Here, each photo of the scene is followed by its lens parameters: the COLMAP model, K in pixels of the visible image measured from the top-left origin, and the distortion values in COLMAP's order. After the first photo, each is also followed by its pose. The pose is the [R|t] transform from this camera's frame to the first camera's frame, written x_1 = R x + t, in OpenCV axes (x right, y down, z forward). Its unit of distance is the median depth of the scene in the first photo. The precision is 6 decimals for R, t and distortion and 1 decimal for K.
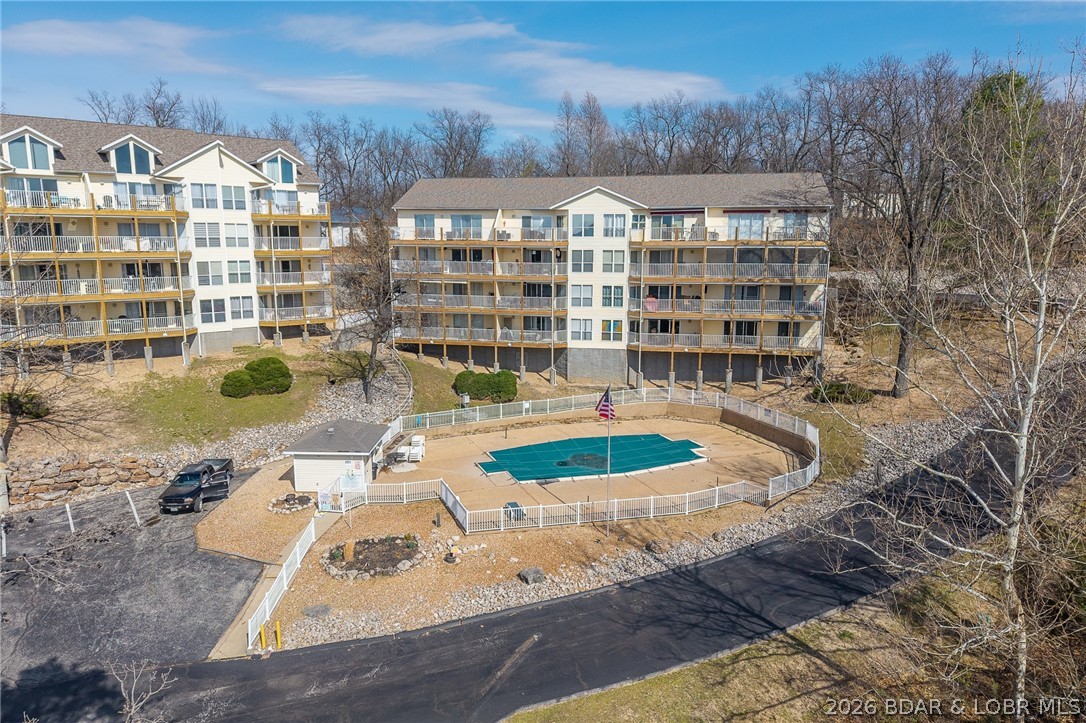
lens RADIAL K [[720.4, 0, 541.8], [0, 720.4, 367.6], [0, 0, 1]] dist [0.010289, 0.000712]
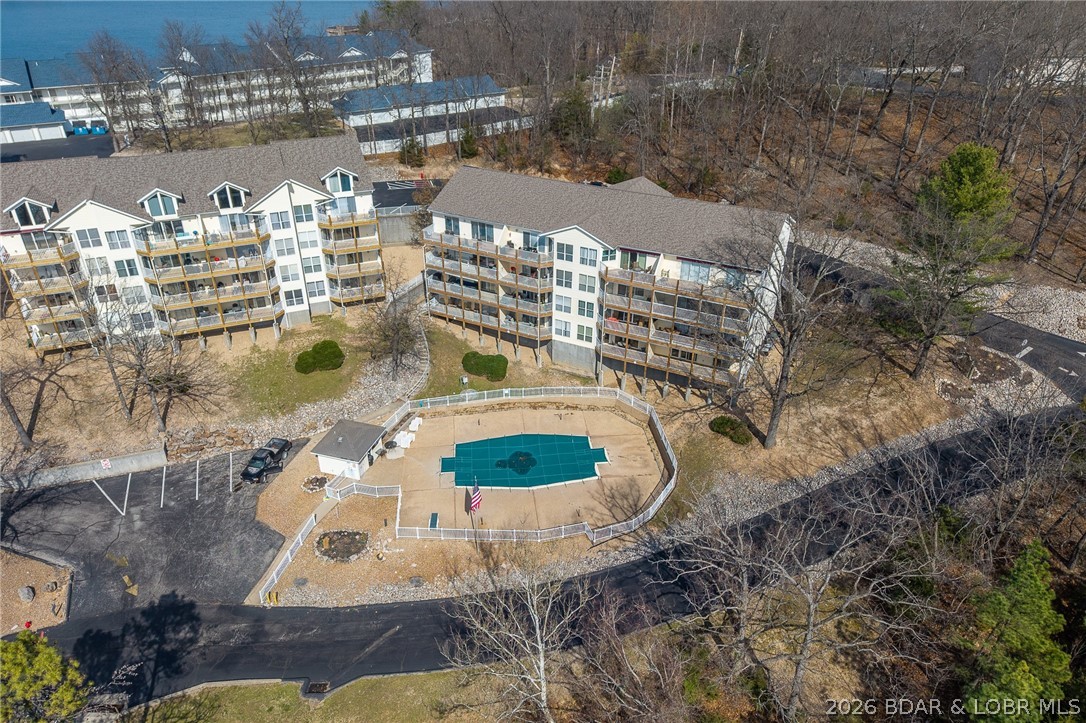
lens RADIAL K [[720.0, 0, 548.8], [0, 720.0, 363.8], [0, 0, 1]] dist [0.011299, -0.000634]
pose [[0.966564, 0.137077, -0.216712, 0.343599], [-0.055199, 0.936539, 0.346191, -0.471333], [0.250414, -0.322653, 0.912791, -0.194645]]
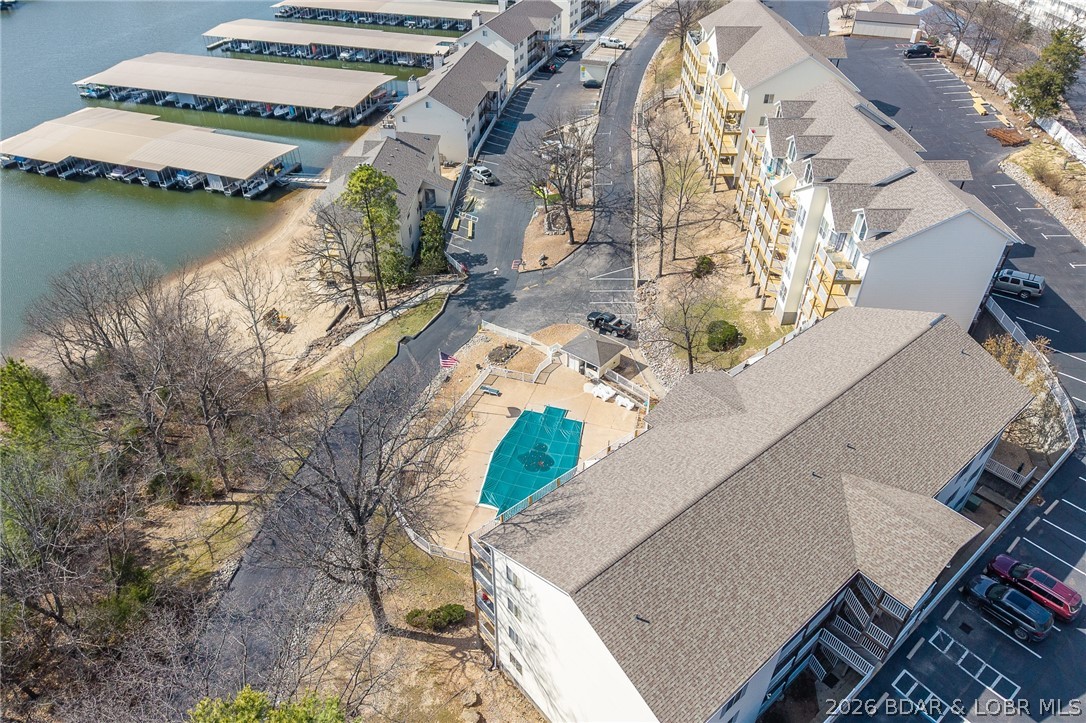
lens RADIAL K [[720.0, 0, 548.8], [0, 720.0, 363.8], [0, 0, 1]] dist [0.011299, -0.000634]
pose [[-0.632424, 0.469092, -0.616435, 0.719827], [-0.150776, 0.706023, 0.691953, -0.858182], [0.759807, 0.530551, -0.375778, 1.241736]]
